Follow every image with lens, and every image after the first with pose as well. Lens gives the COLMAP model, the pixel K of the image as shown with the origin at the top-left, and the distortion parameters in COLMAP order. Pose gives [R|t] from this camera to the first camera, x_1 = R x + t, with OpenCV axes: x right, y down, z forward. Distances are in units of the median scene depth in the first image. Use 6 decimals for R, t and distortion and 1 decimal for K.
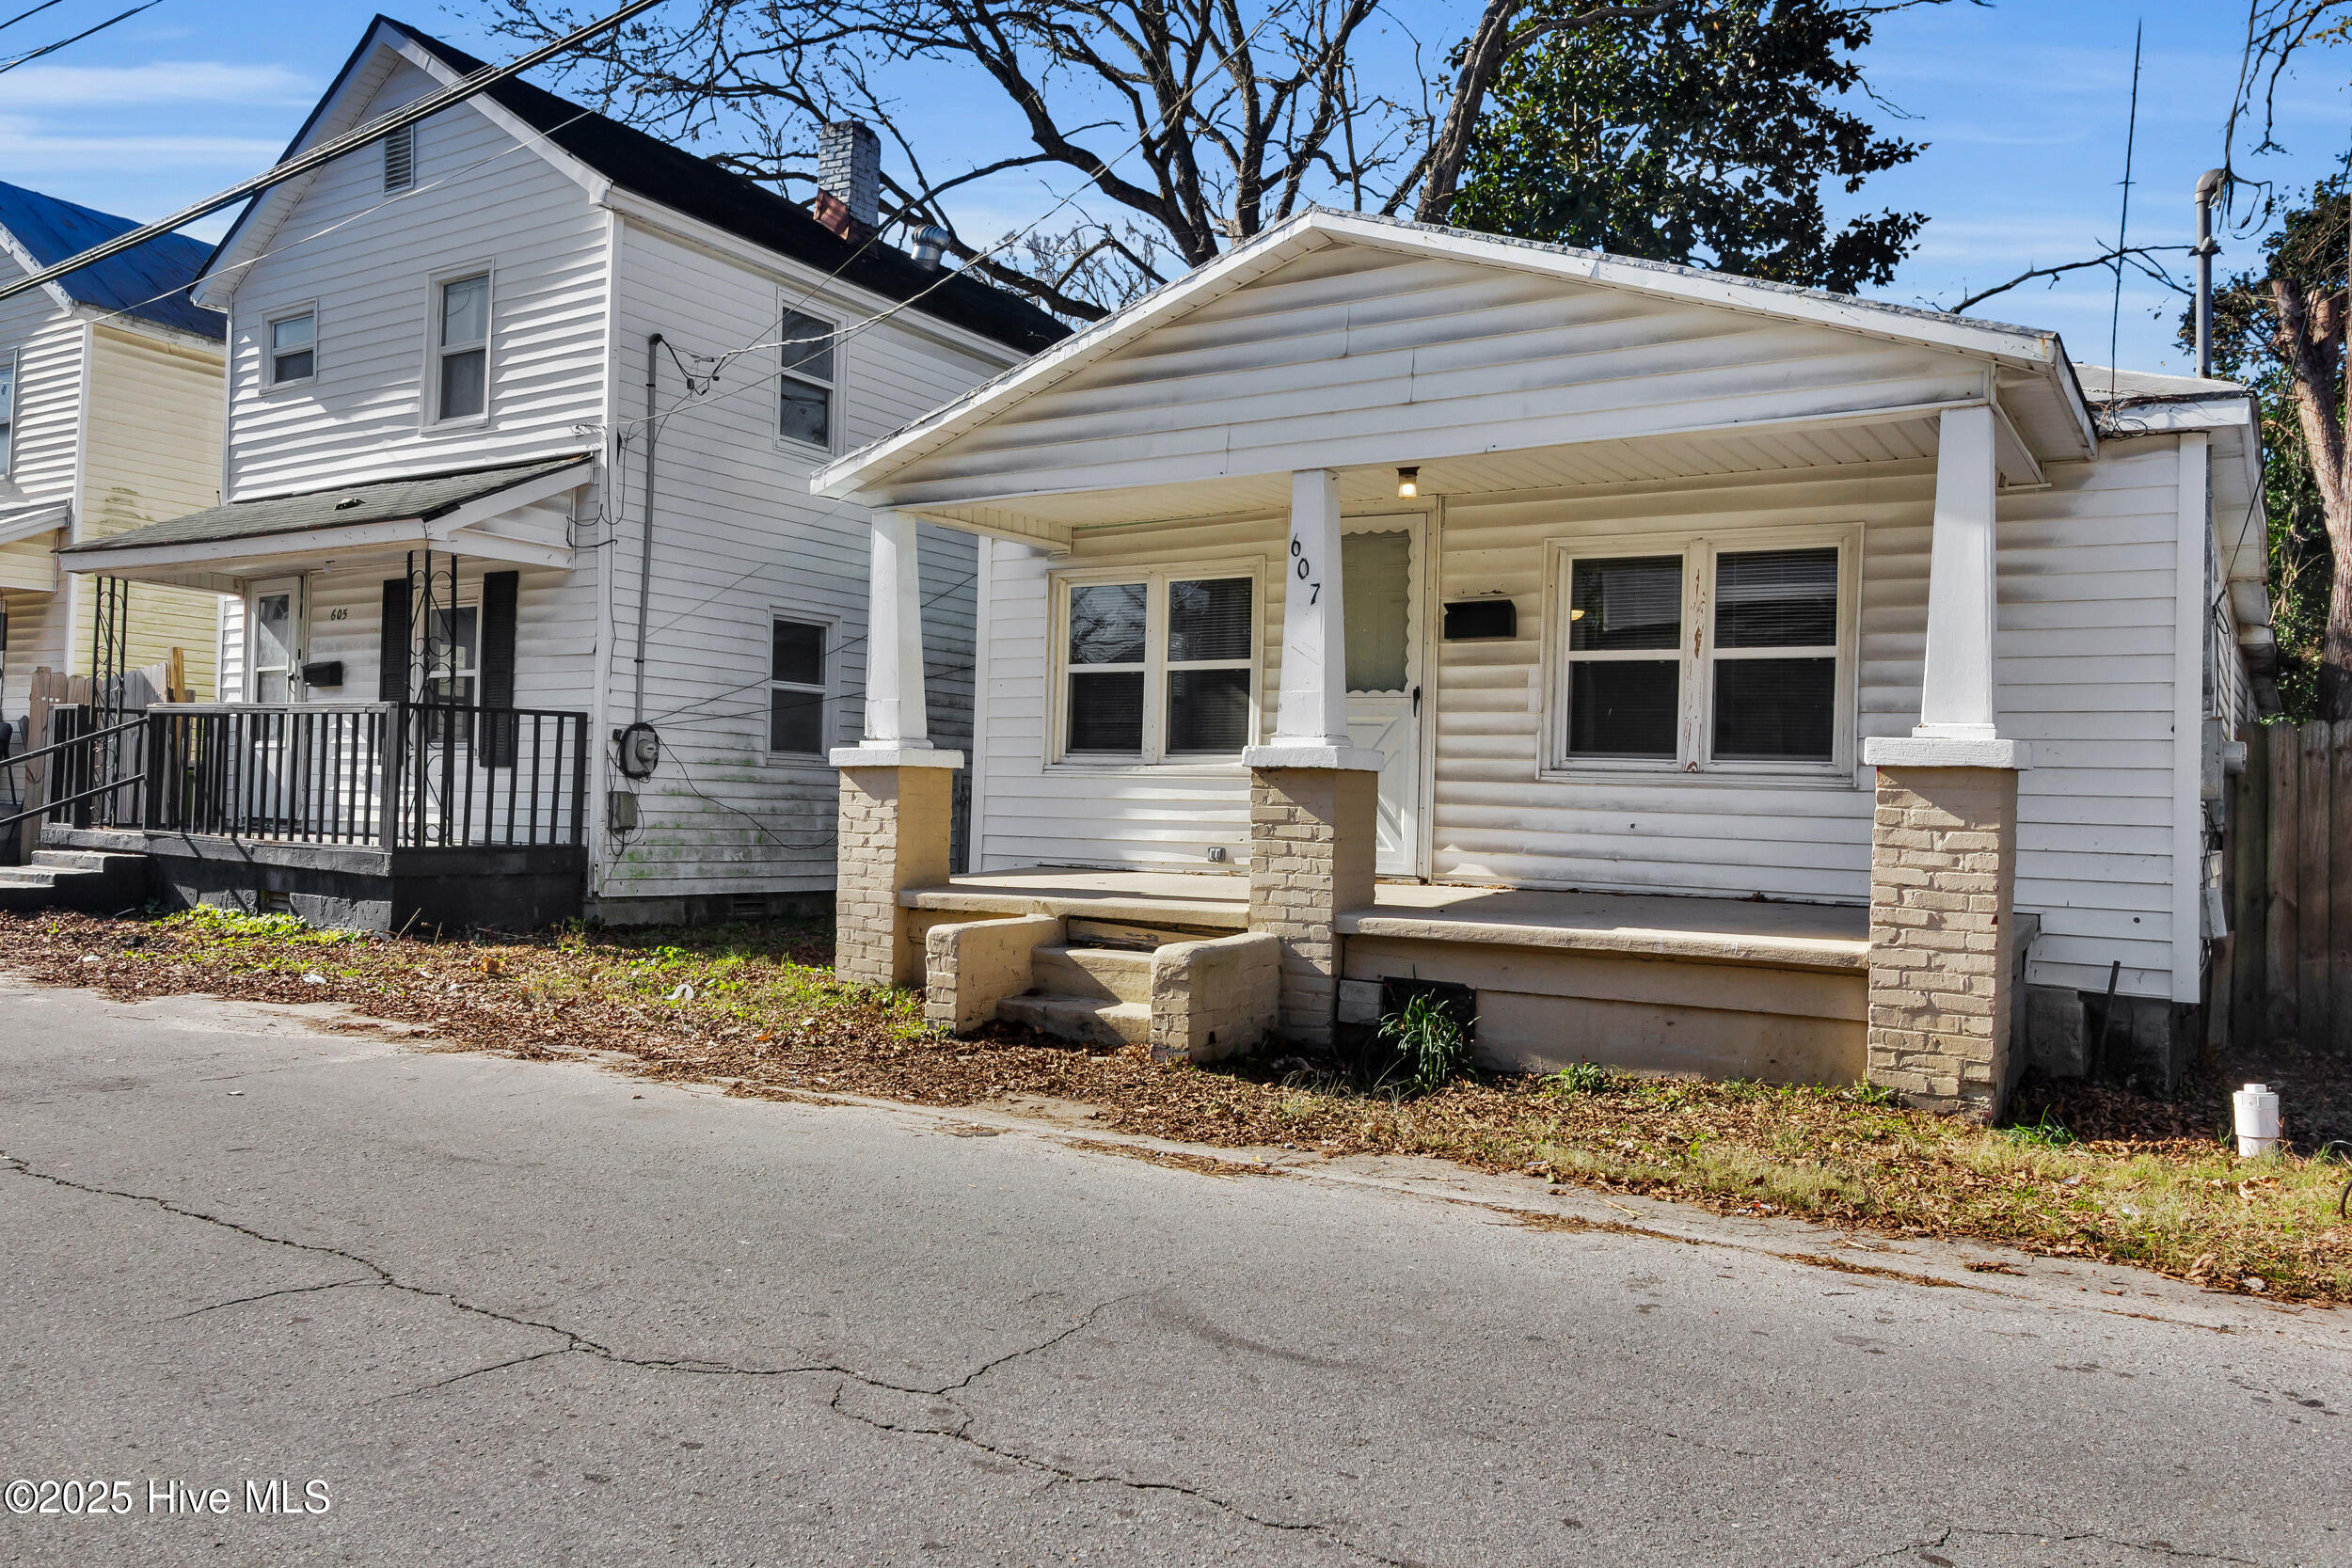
lens RADIAL K [[1725.0, 0, 1173.4], [0, 1725.0, 771.9], [0, 0, 1]] dist [0.003701, 0.000865]
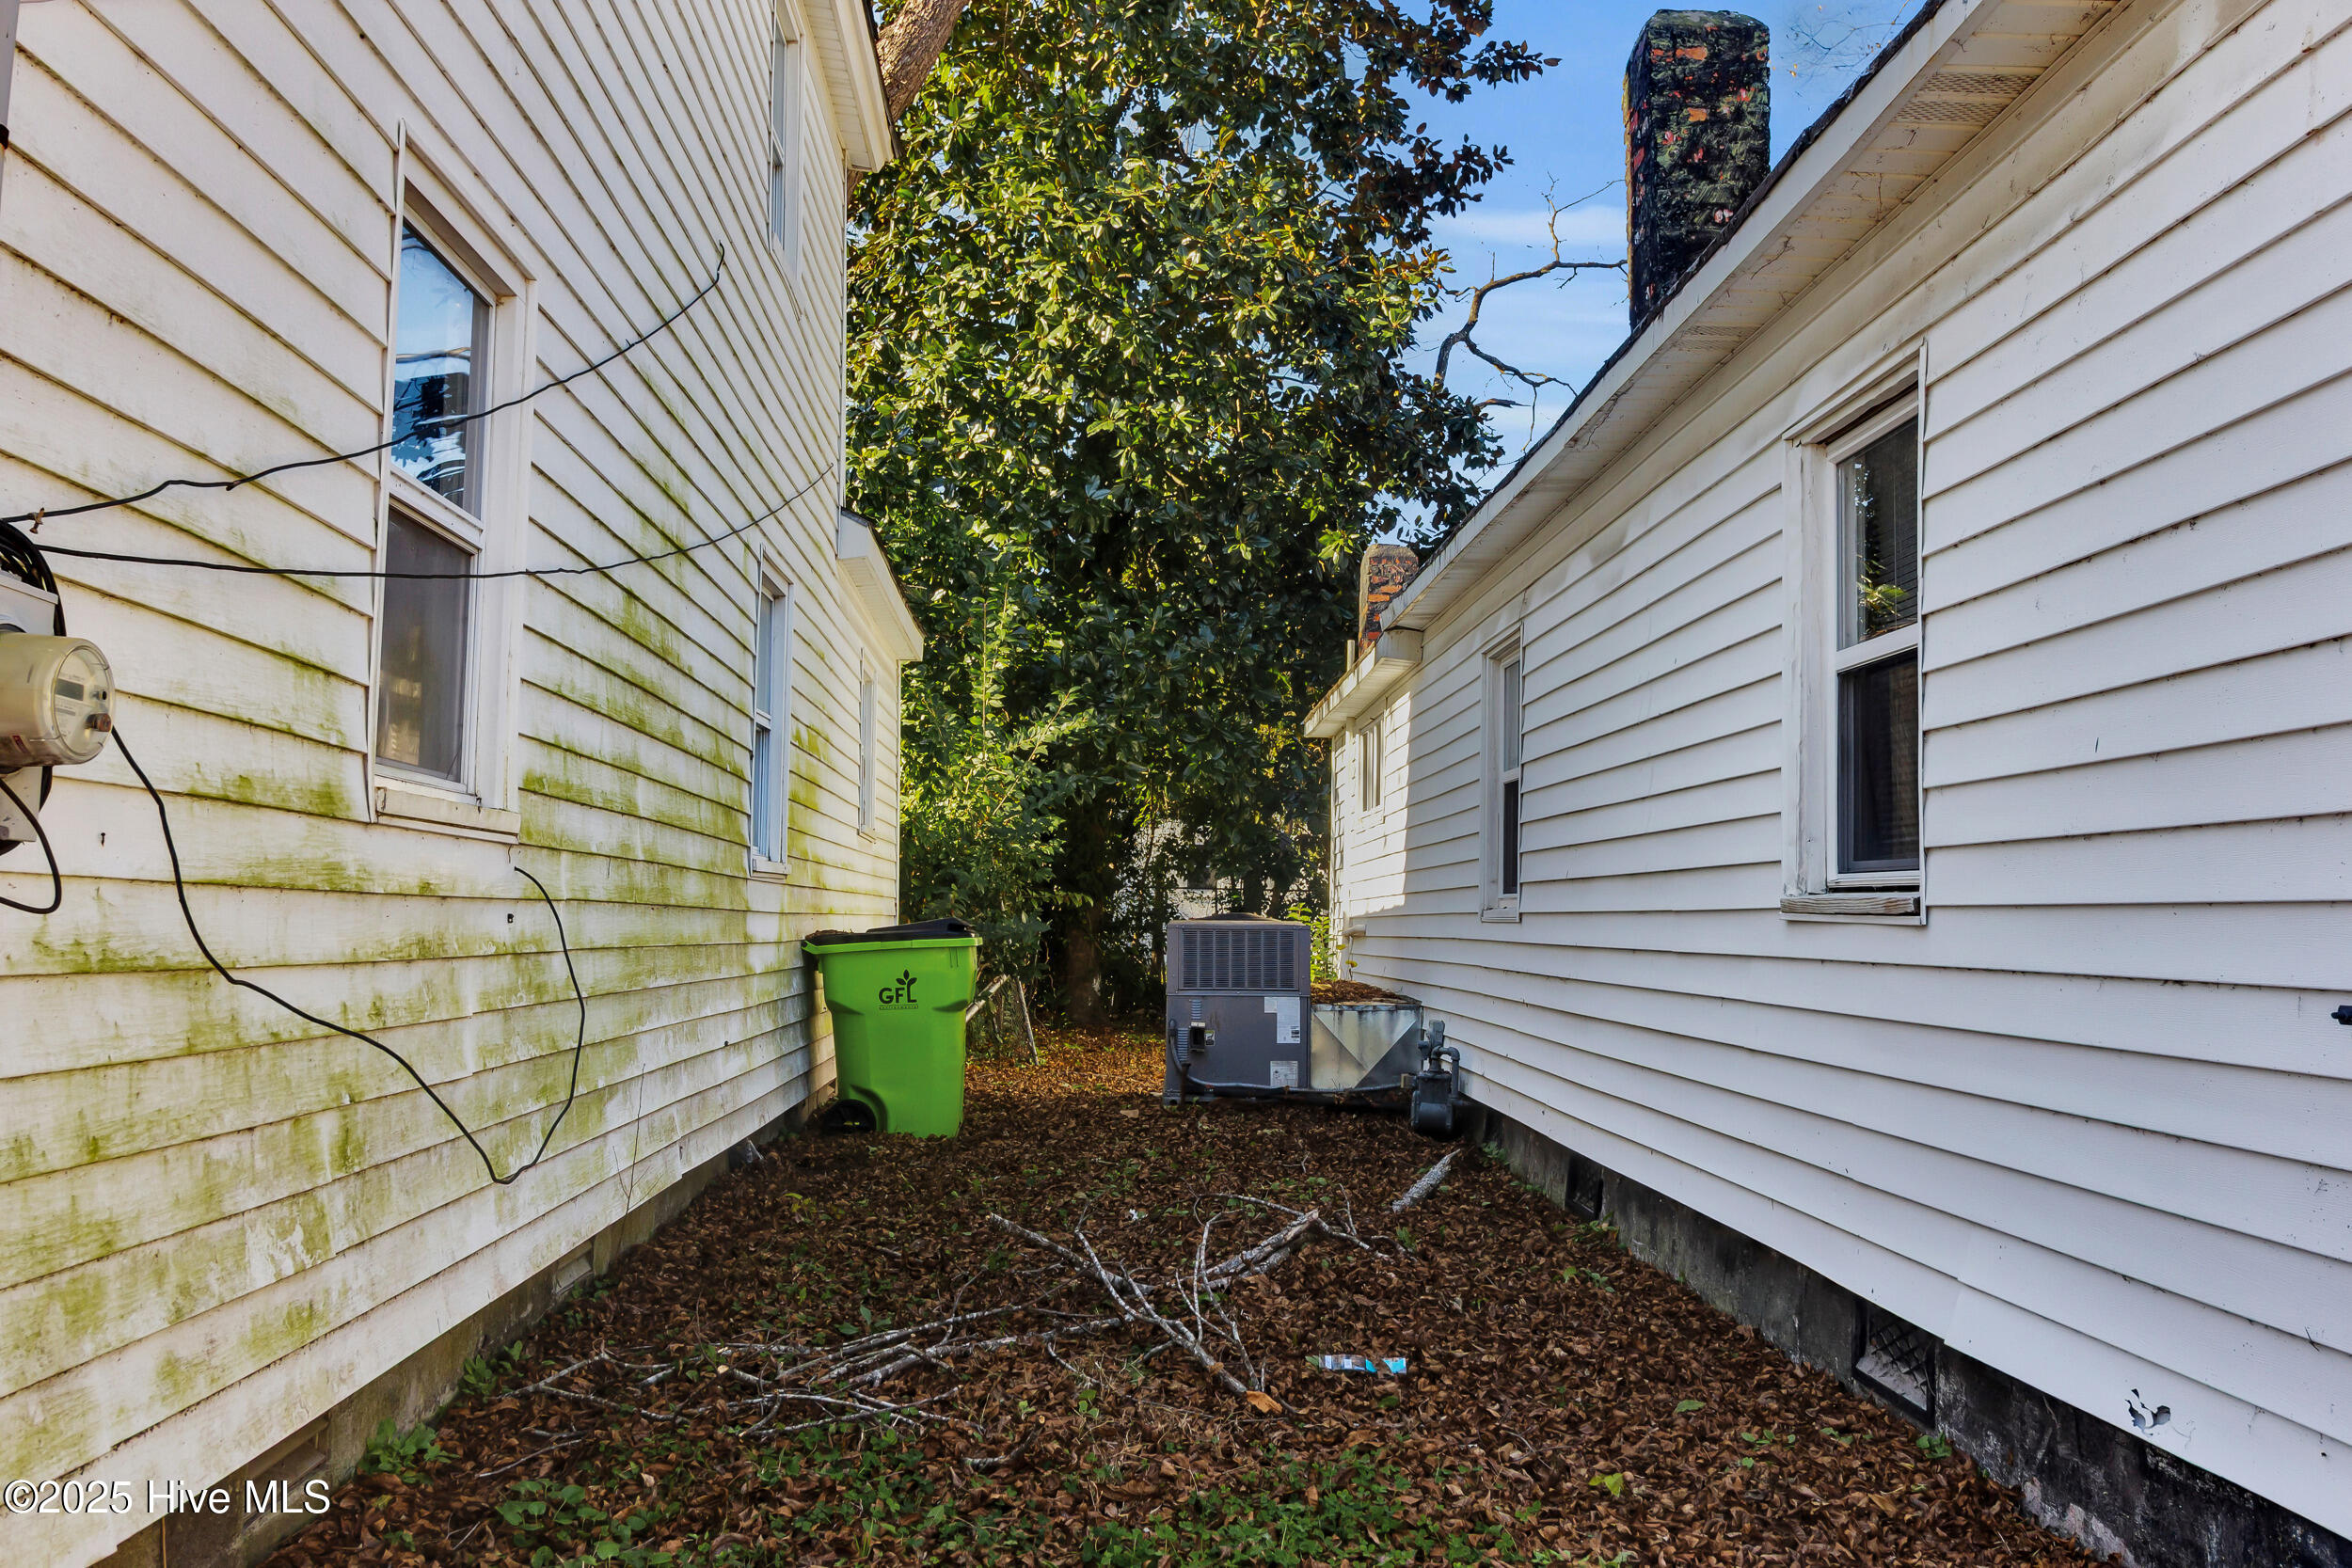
lens RADIAL K [[1857.4, 0, 1176.0], [0, 1857.4, 784.0], [0, 0, 1]] dist [-0.001986, -0.003491]
pose [[0.816089, 0.038935, 0.576614, -0.482317], [-0.017804, 0.998948, -0.042254, 0.000505], [-0.577652, 0.024217, 0.815924, 1.227395]]
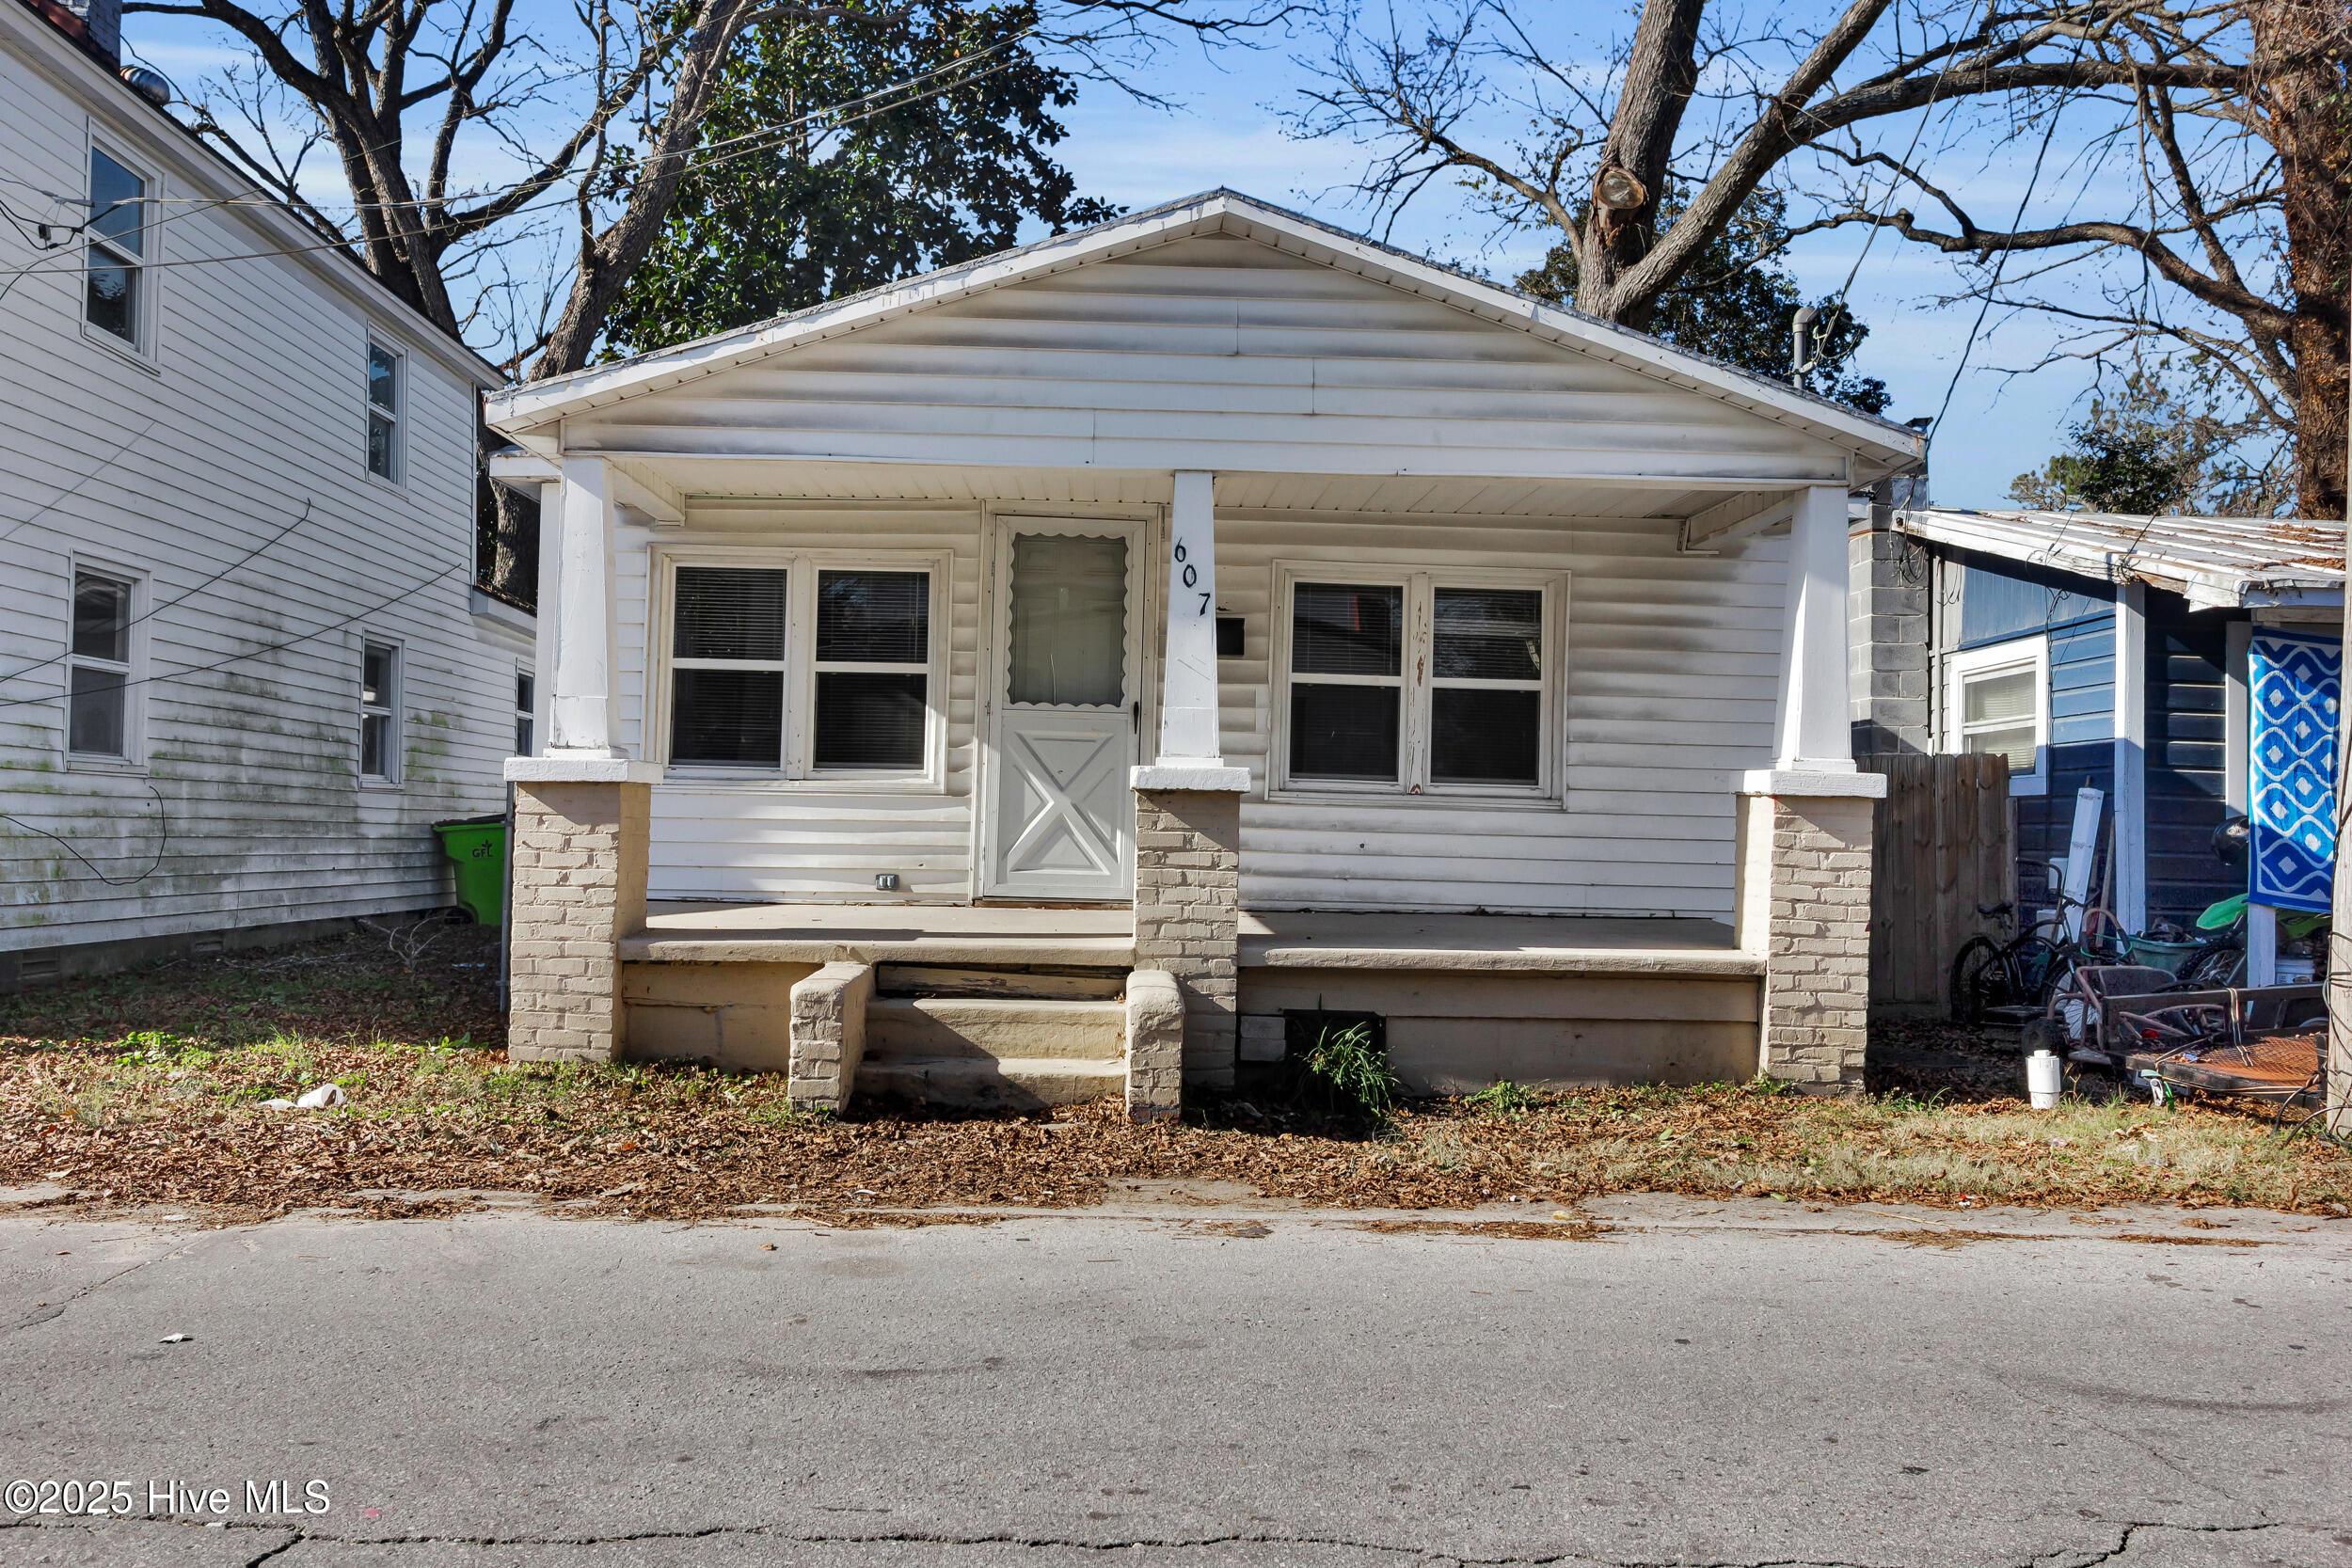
lens RADIAL K [[1725.0, 0, 1173.4], [0, 1725.0, 771.9], [0, 0, 1]] dist [0.003701, 0.000865]
pose [[0.825103, 0.010319, 0.564888, -0.435247], [-0.009763, 0.999944, -0.004006, -0.008047], [-0.564898, -0.002210, 0.825158, 0.226928]]
